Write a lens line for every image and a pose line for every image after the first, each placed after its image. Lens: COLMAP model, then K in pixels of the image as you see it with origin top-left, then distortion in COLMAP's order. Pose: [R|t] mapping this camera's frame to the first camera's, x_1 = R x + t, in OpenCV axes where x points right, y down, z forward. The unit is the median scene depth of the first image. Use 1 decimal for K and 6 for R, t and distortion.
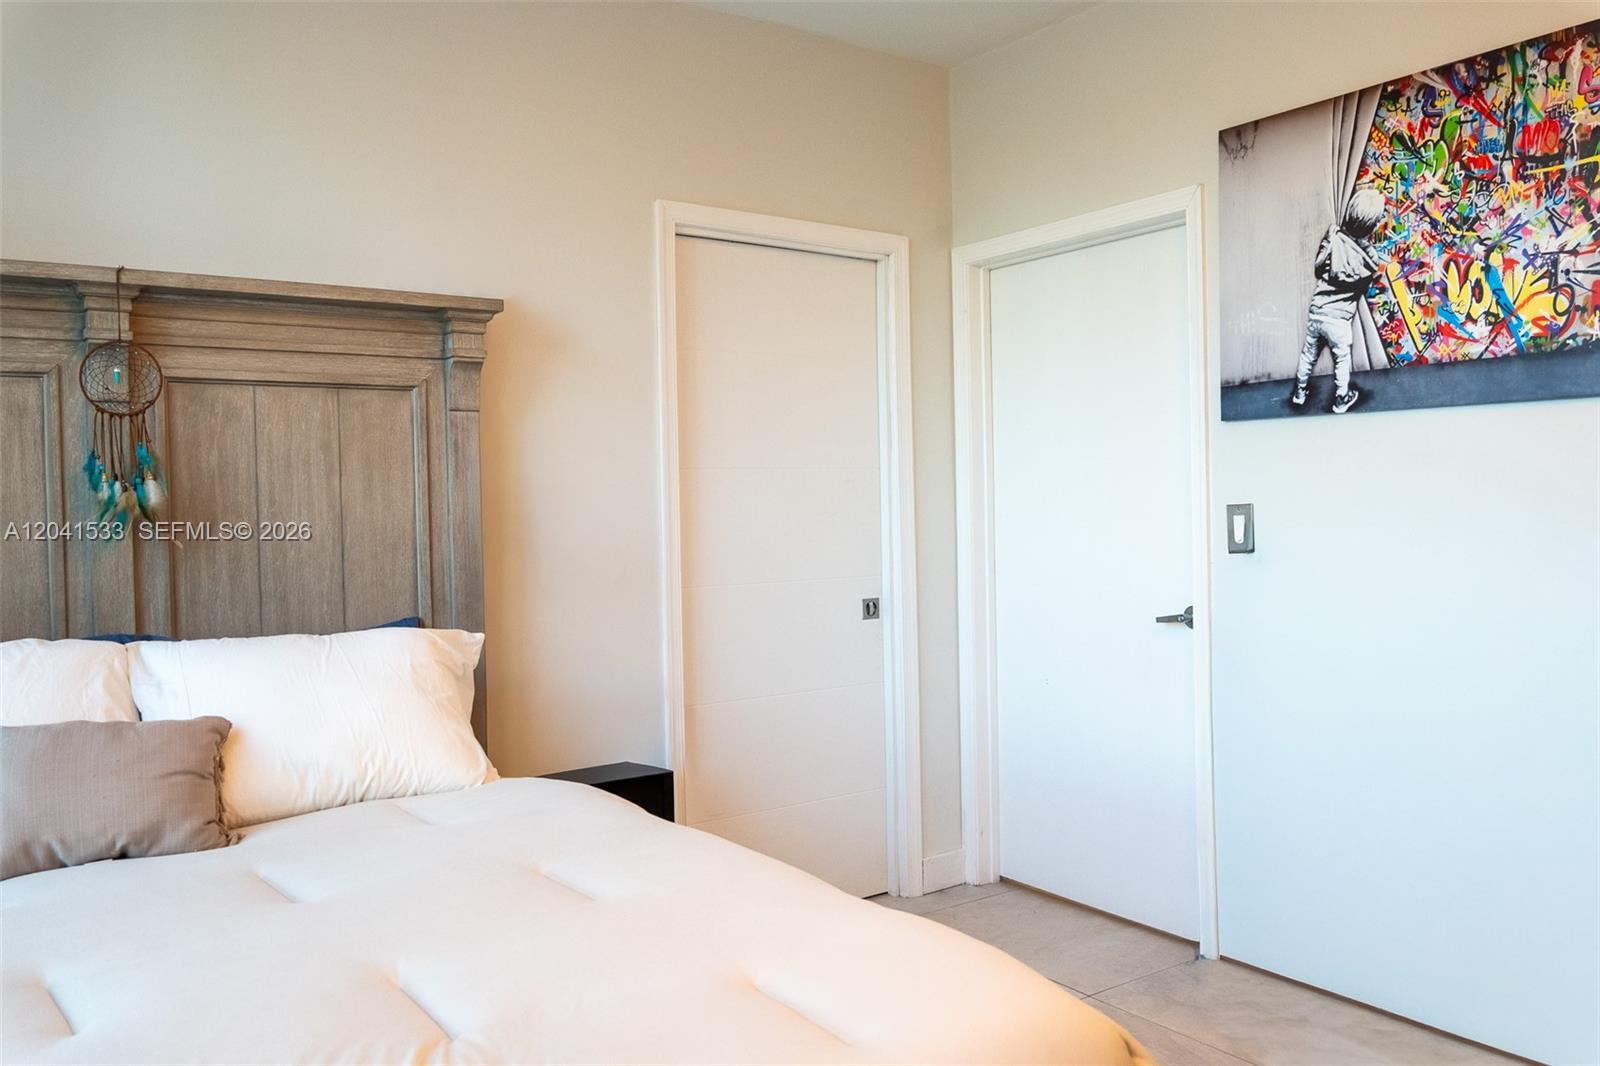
lens RADIAL K [[1224.2, 0, 800.0], [0, 1224.2, 533.0], [0, 0, 1]] dist [-0.050468, -0.002962]
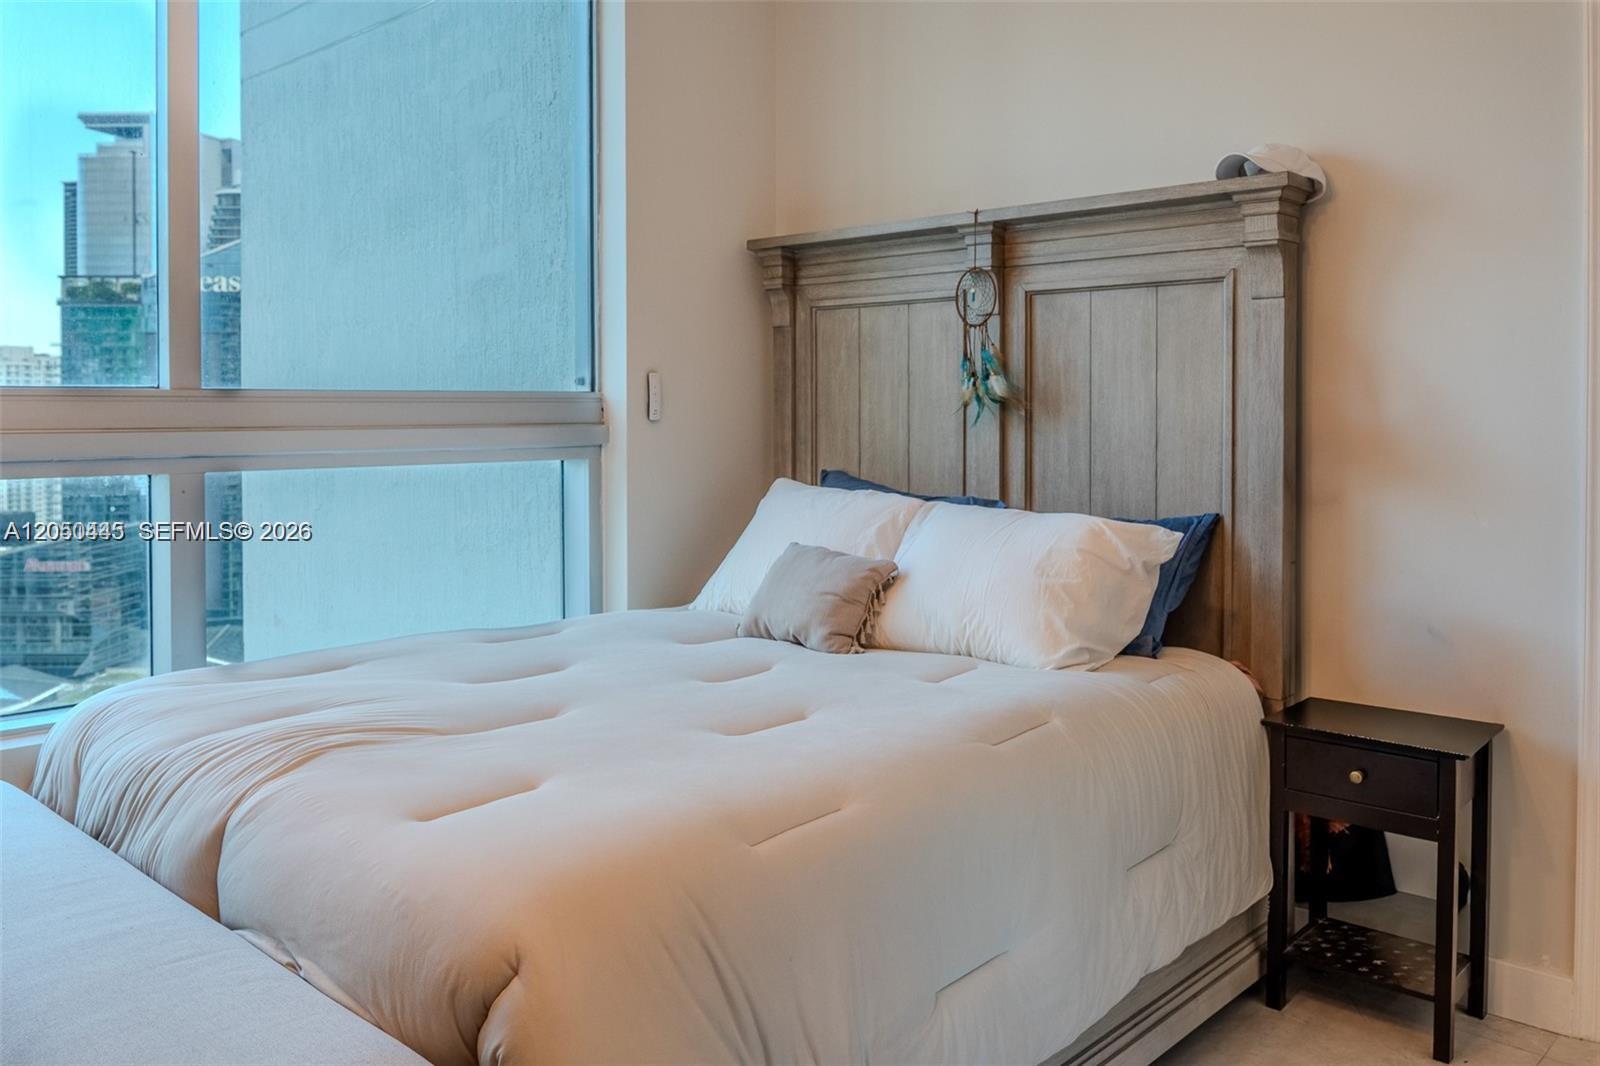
lens RADIAL K [[1272.1, 0, 800.4], [0, 1272.1, 399.4], [0, 0, 1]] dist [0.001424, 0.000095]
pose [[0.197634, 0.013293, -0.980186, 0.665557], [-0.024403, 0.999665, 0.008637, -0.024886], [0.979972, 0.022213, 0.197893, 0.506158]]
